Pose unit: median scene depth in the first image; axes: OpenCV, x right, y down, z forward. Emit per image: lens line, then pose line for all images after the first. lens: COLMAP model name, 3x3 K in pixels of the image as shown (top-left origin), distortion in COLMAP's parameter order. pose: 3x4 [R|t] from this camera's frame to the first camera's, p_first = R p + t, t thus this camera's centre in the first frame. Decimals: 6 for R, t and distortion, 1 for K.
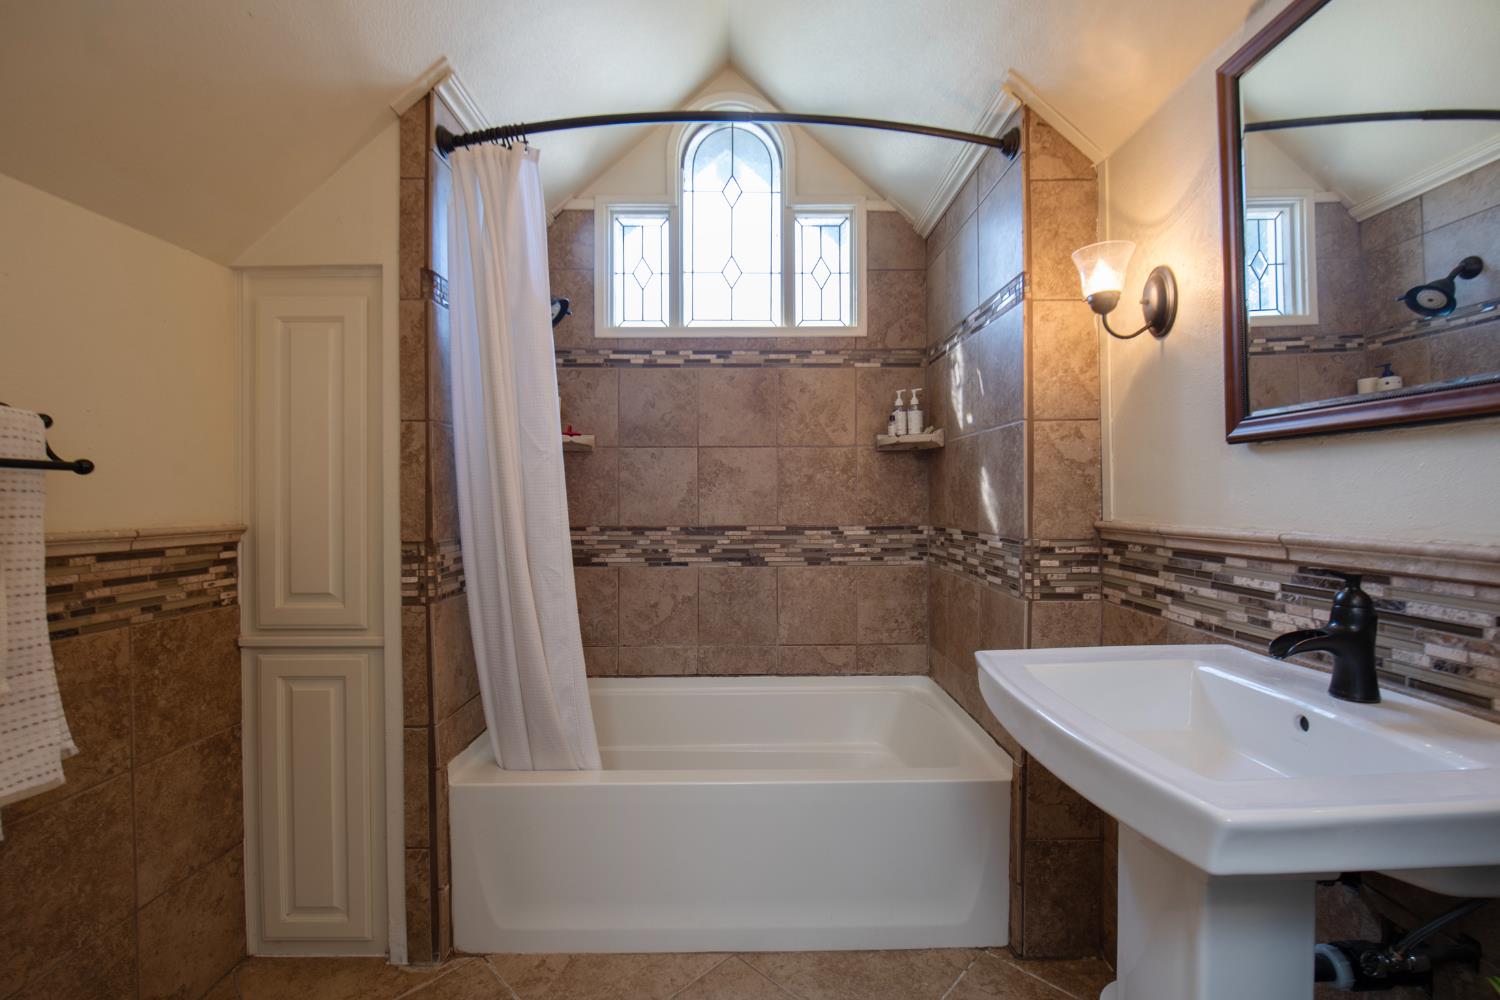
lens RADIAL K [[605.7, 0, 748.3], [0, 605.7, 498.1], [0, 0, 1]] dist [-0.008179, 0.000249]
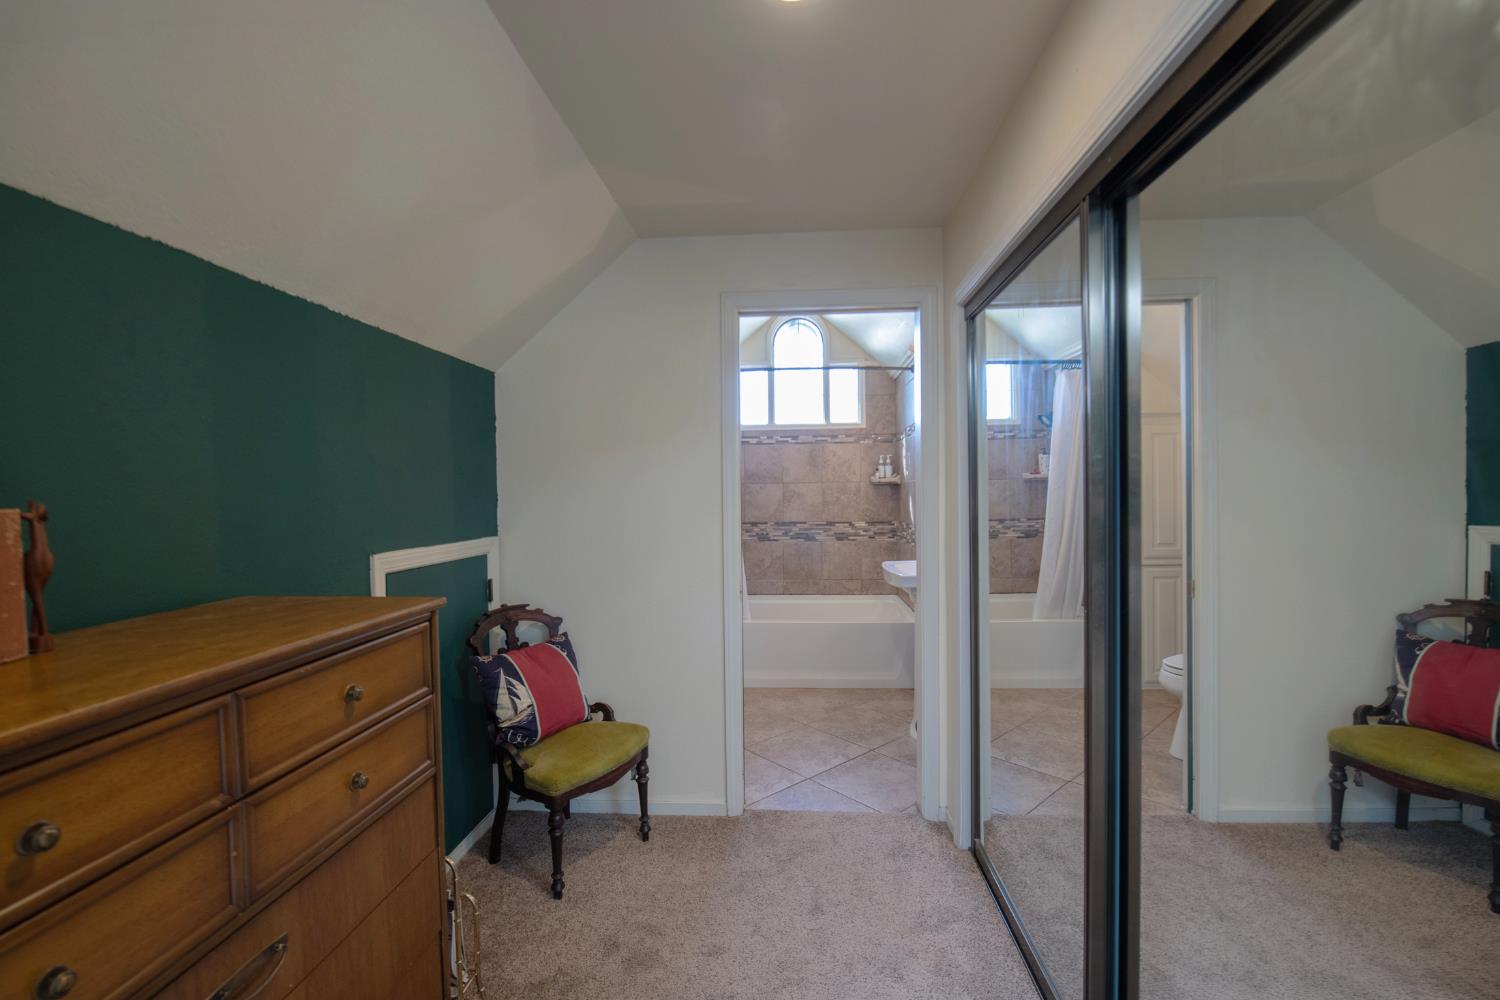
lens RADIAL K [[605.7, 0, 752.9], [0, 605.7, 501.2], [0, 0, 1]] dist [-0.008179, 0.000249]
pose [[0.996988, -0.005518, -0.077357, -0.025801], [0.006220, 0.999942, 0.008841, -0.042644], [0.077303, -0.009295, 0.996964, -1.055593]]
